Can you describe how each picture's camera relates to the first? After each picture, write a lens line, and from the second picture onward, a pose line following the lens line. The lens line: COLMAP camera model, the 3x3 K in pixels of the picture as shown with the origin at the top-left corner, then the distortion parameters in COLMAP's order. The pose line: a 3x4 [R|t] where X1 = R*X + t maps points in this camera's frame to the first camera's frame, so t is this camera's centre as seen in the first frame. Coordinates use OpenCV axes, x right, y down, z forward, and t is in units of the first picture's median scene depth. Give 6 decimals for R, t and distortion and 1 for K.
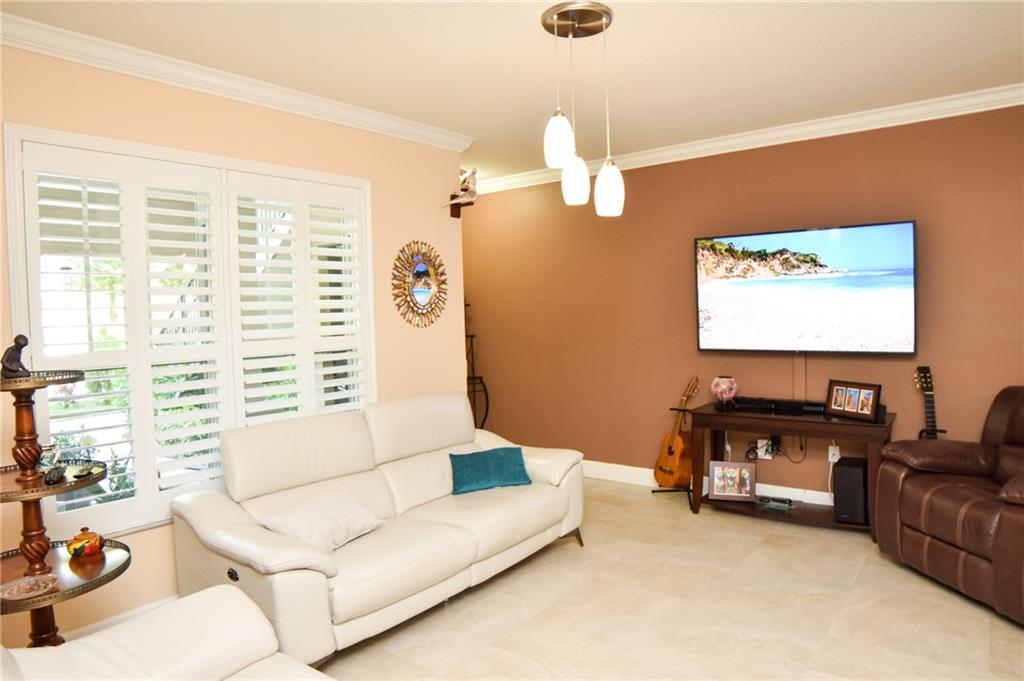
lens RADIAL K [[639.9, 0, 512.0], [0, 639.9, 340.5], [0, 0, 1]] dist [-0.124640, 0.056500]
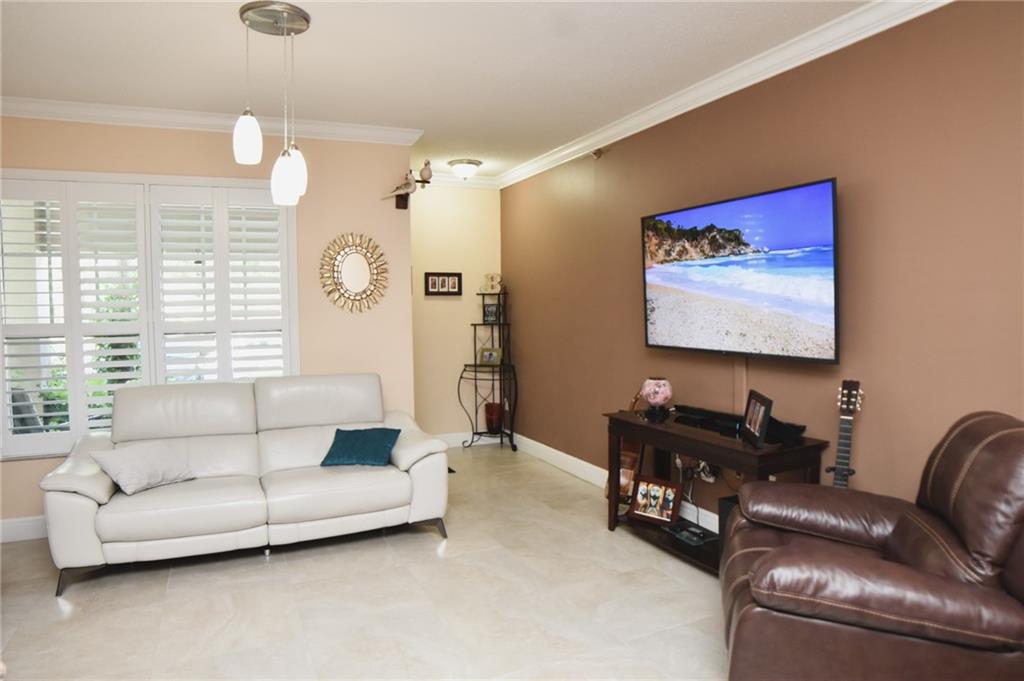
lens RADIAL K [[639.9, 0, 512.0], [0, 639.9, 340.5], [0, 0, 1]] dist [-0.124640, 0.056500]
pose [[0.893987, 0.041179, -0.446197, 0.563808], [-0.034704, 0.999140, 0.022678, -0.006389], [0.446747, -0.004789, 0.894648, 0.149841]]
